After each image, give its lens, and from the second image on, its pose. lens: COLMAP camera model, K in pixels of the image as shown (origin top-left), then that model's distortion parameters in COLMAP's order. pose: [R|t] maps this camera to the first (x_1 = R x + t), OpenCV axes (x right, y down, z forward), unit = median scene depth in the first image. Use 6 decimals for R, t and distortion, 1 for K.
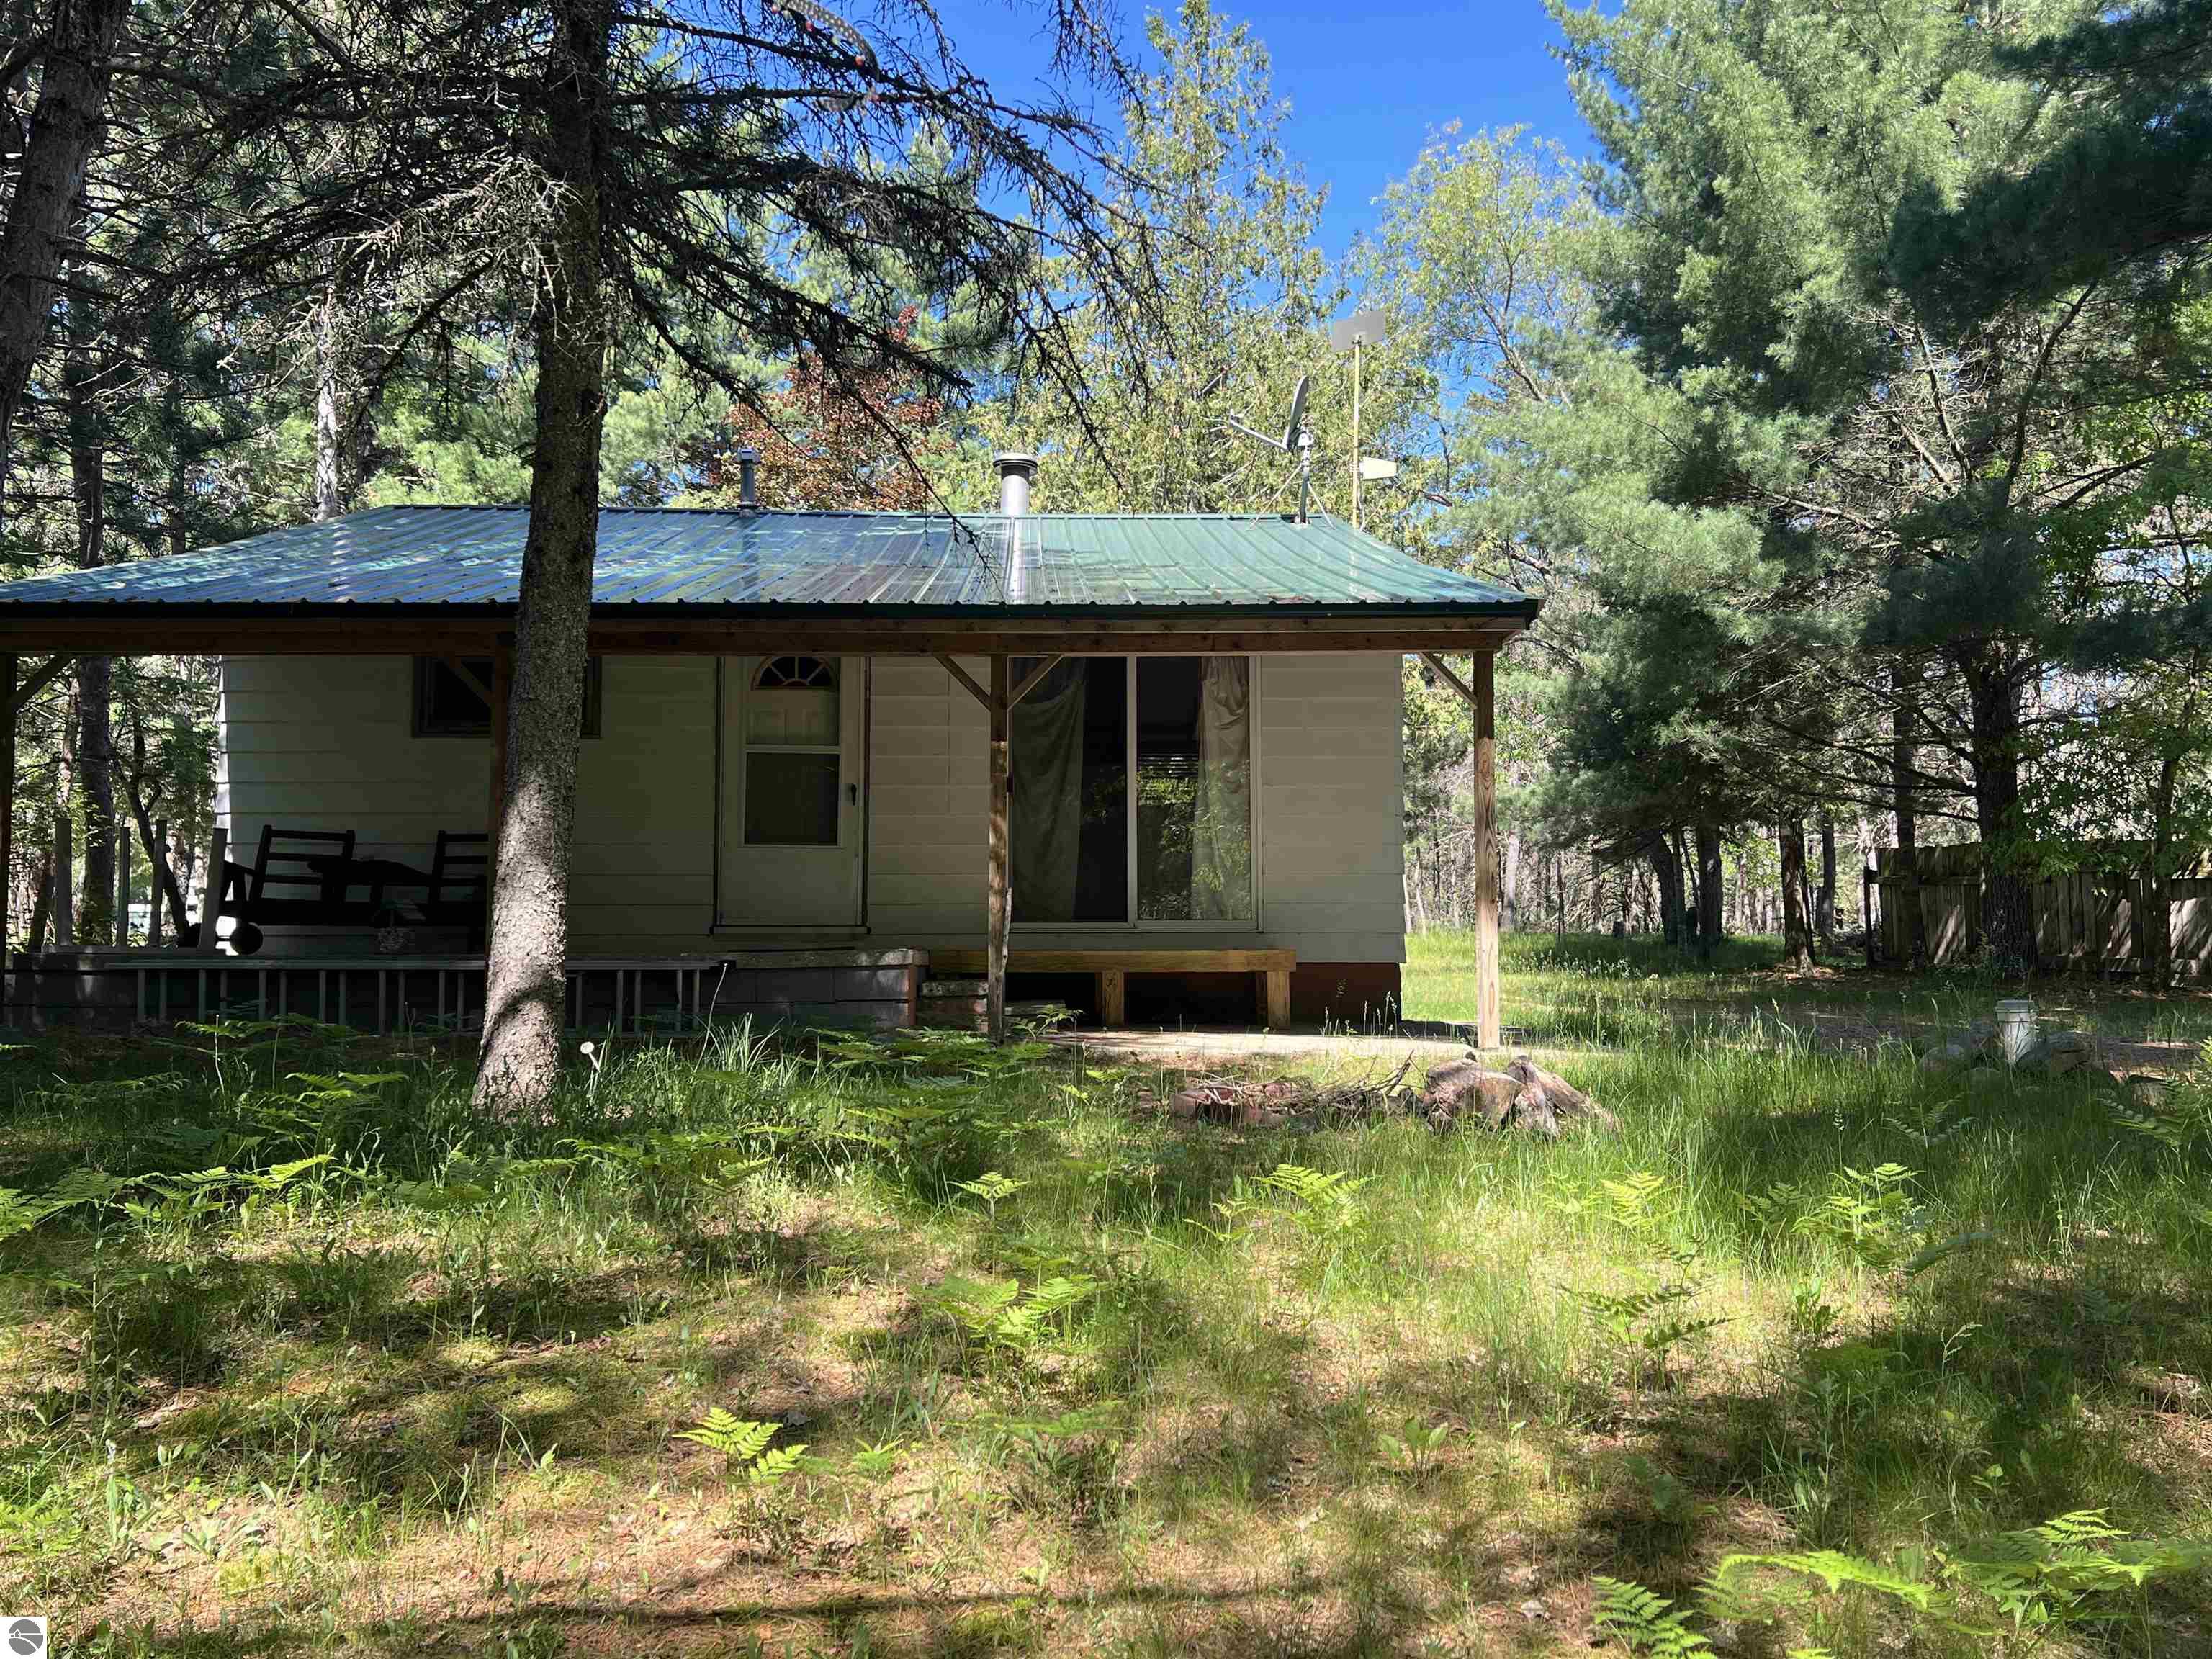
lens RADIAL K [[1839.7, 0, 1106.0], [0, 1839.7, 829.5], [0, 0, 1]] dist [0.009014, 0.006907]
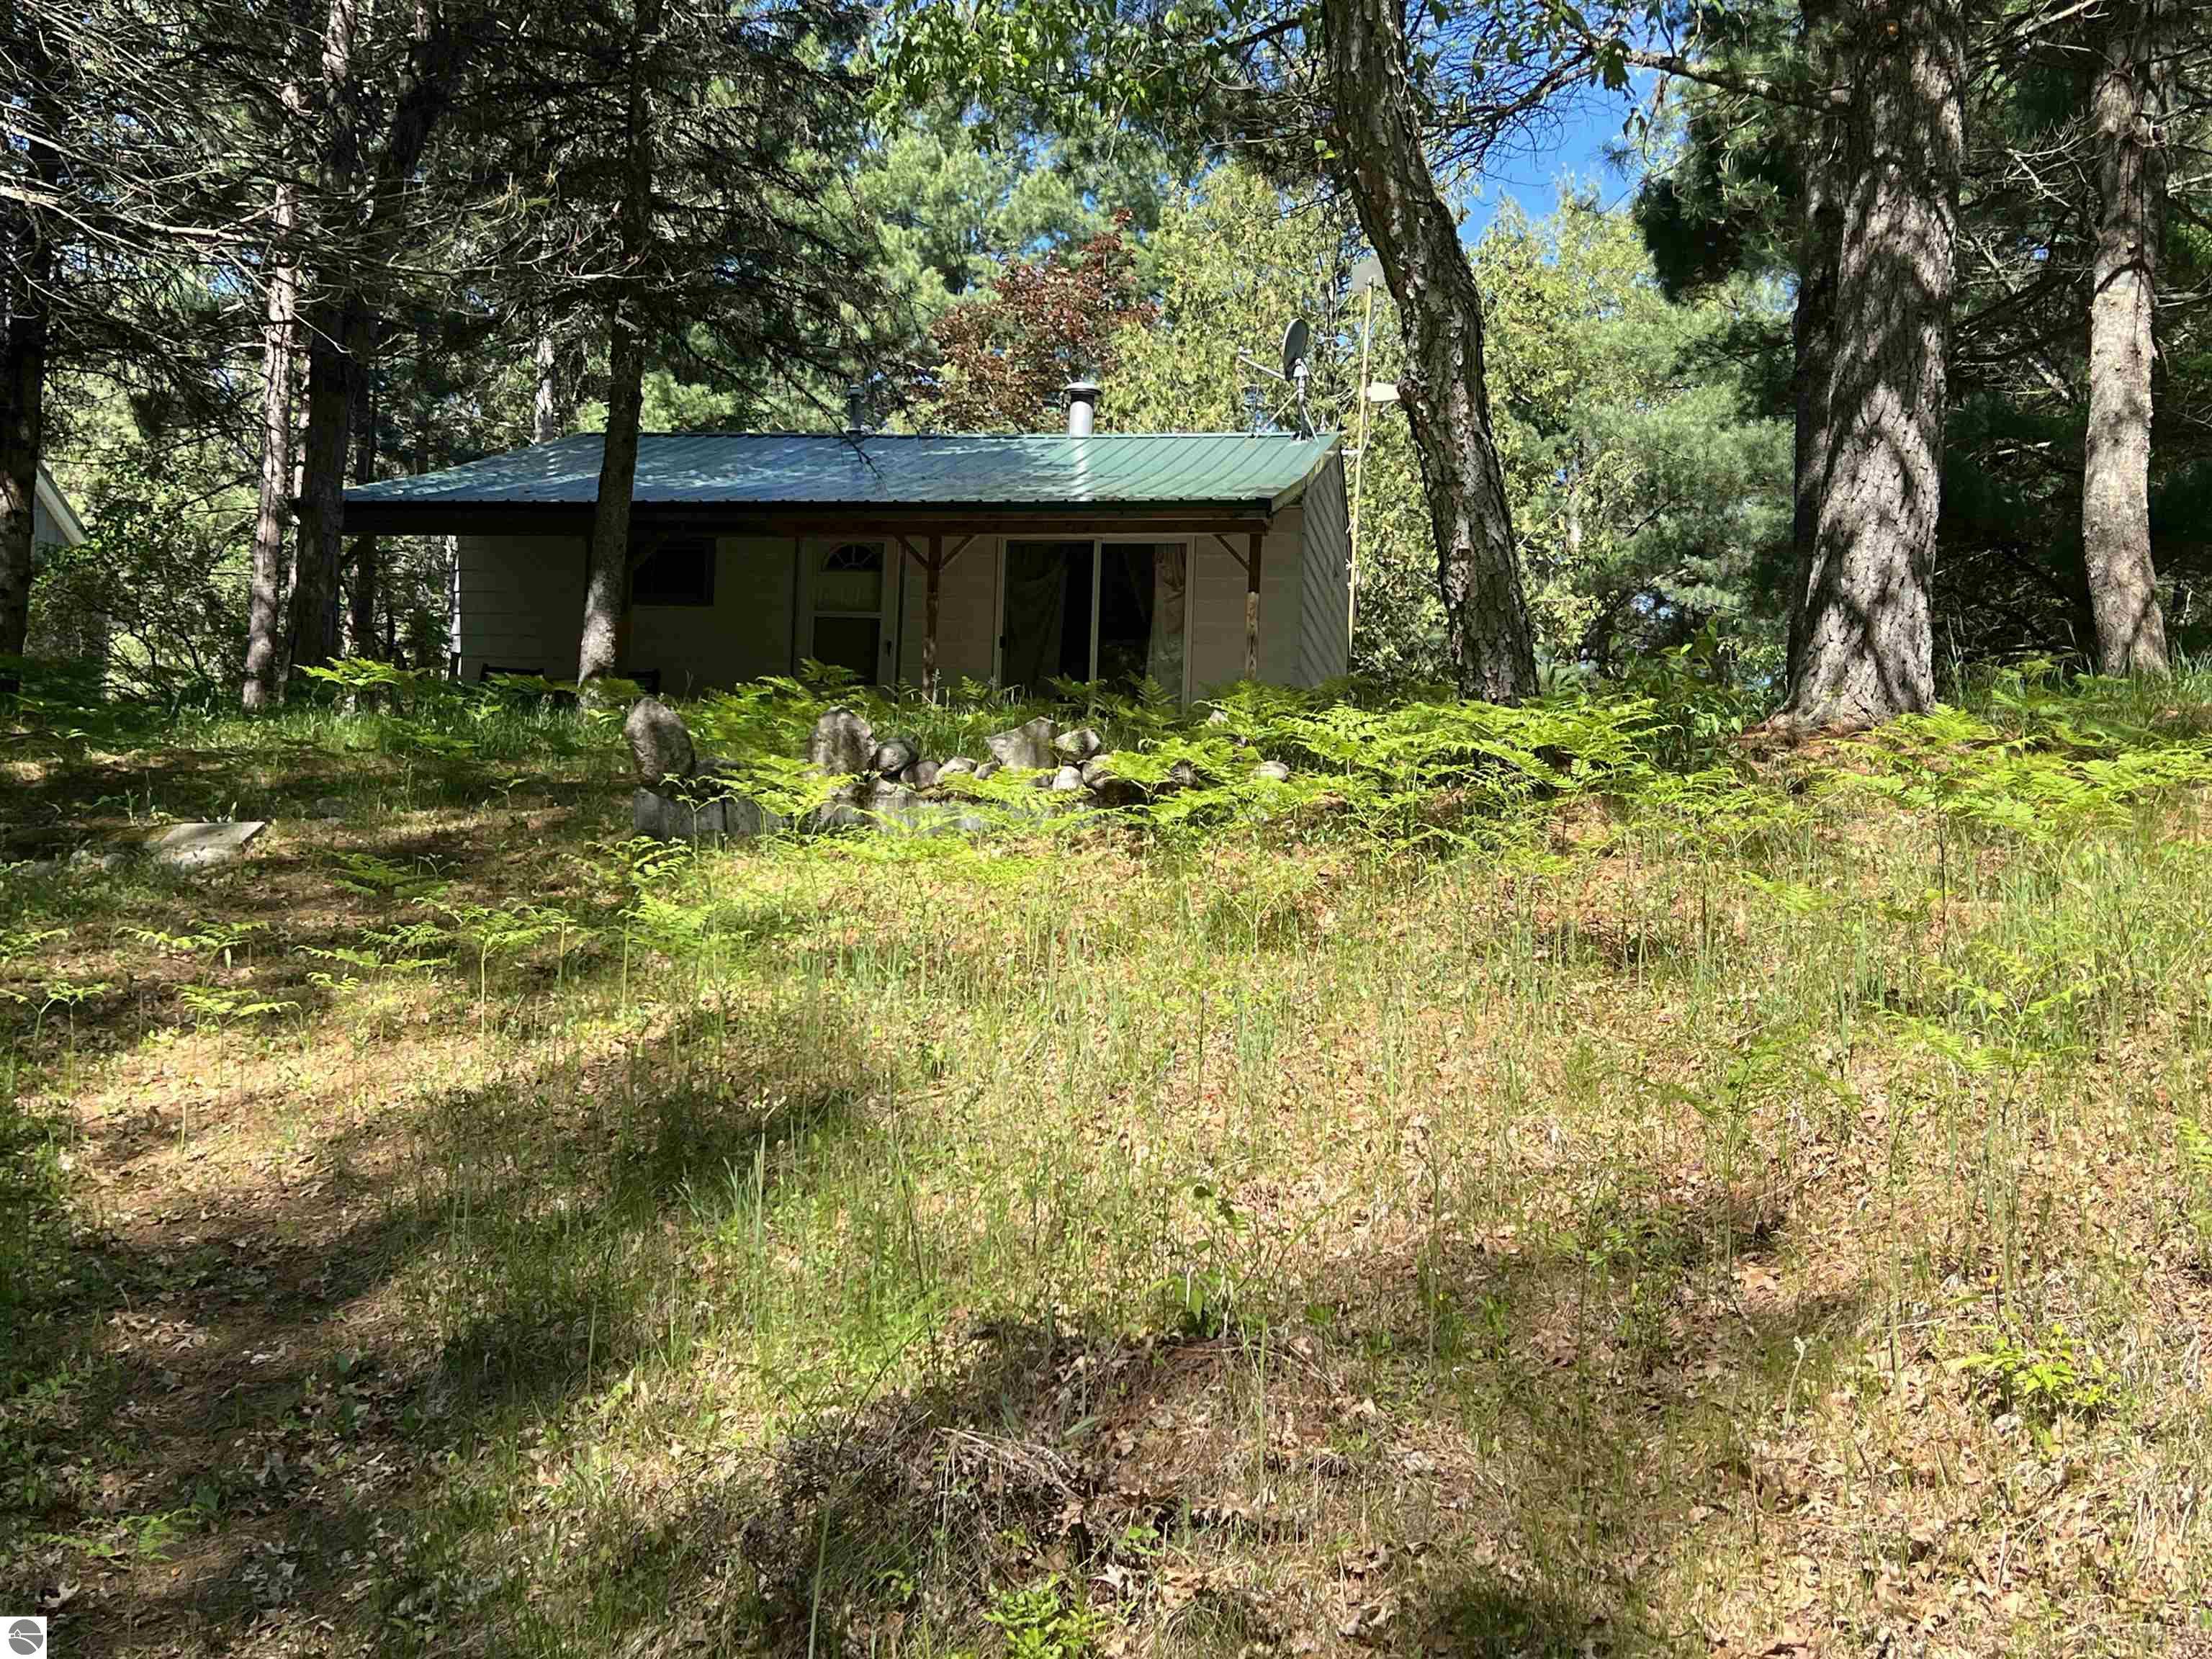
lens RADIAL K [[2671.4, 0, 1106.0], [0, 2671.4, 829.5], [0, 0, 1]] dist [0.201970, -0.476454]
pose [[0.978983, 0.018785, -0.203073, 0.347630], [-0.021679, 0.999693, -0.012036, 0.112051], [0.202784, 0.016186, 0.979090, -0.744972]]
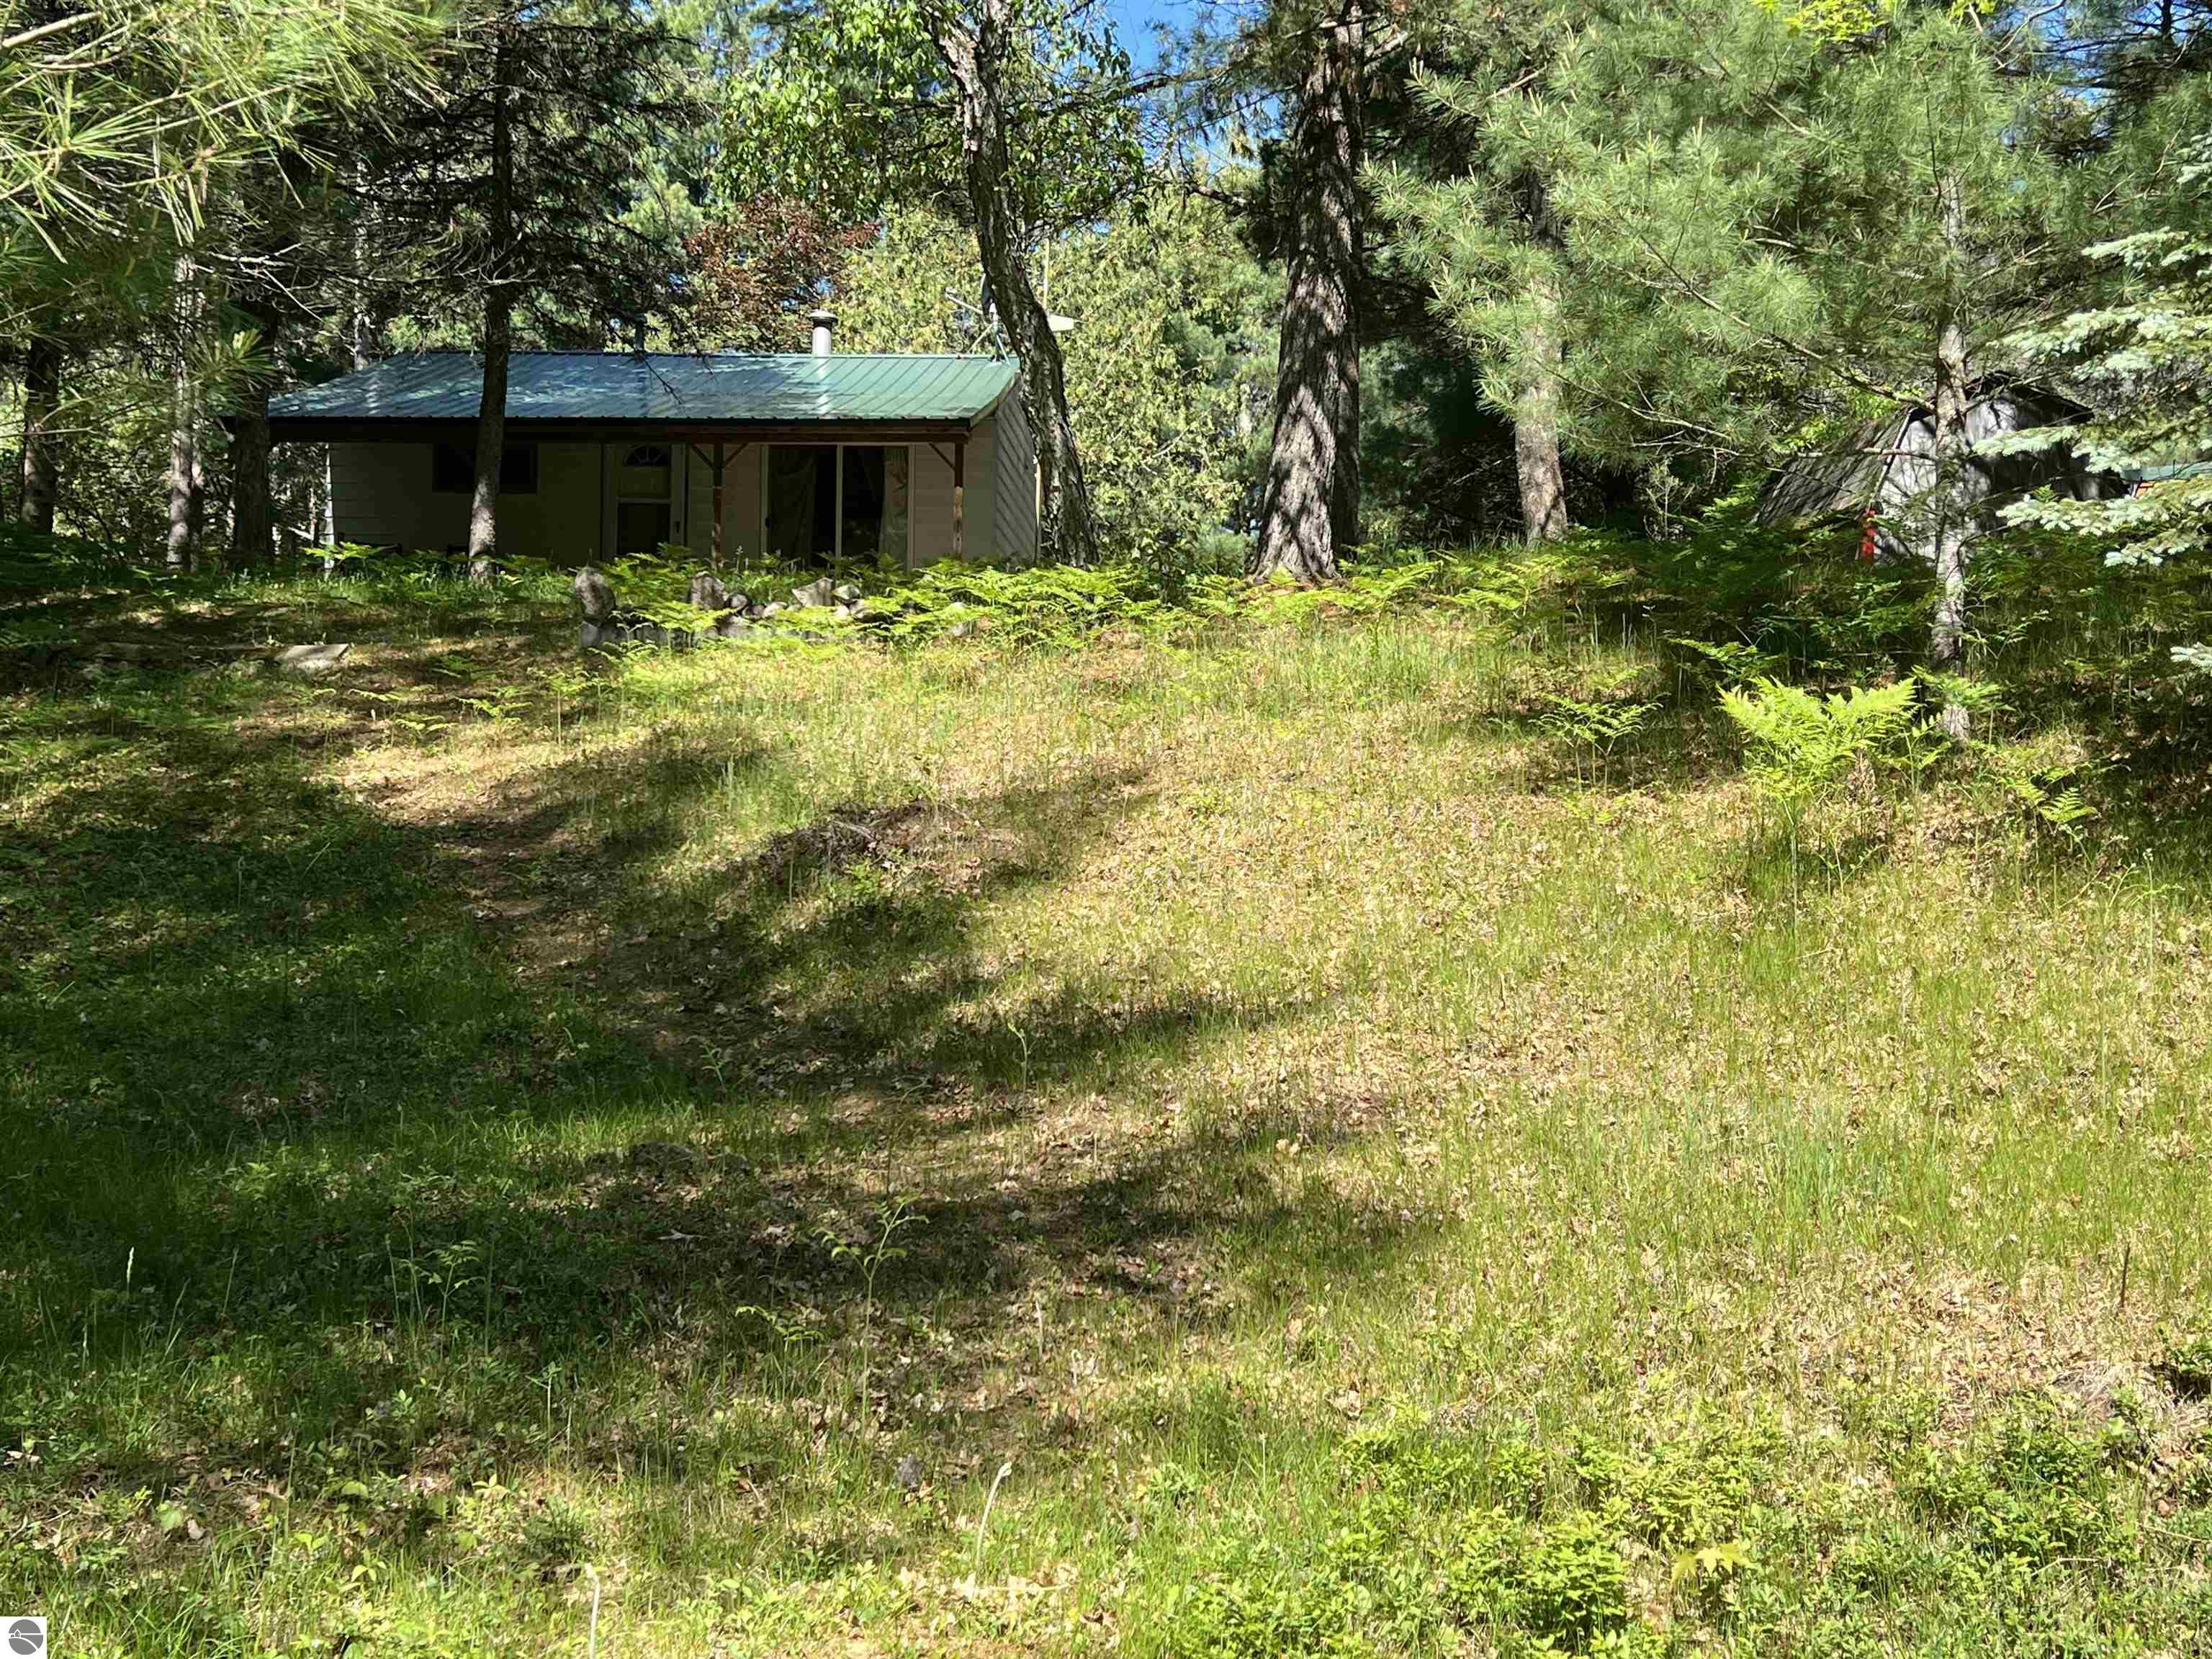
lens RADIAL K [[2671.4, 0, 1106.0], [0, 2671.4, 829.5], [0, 0, 1]] dist [0.201970, -0.476454]
pose [[0.994662, 0.011935, -0.102492, 0.437804], [-0.008244, 0.999305, 0.036365, 0.142048], [0.102855, -0.035326, 0.994069, -1.245732]]
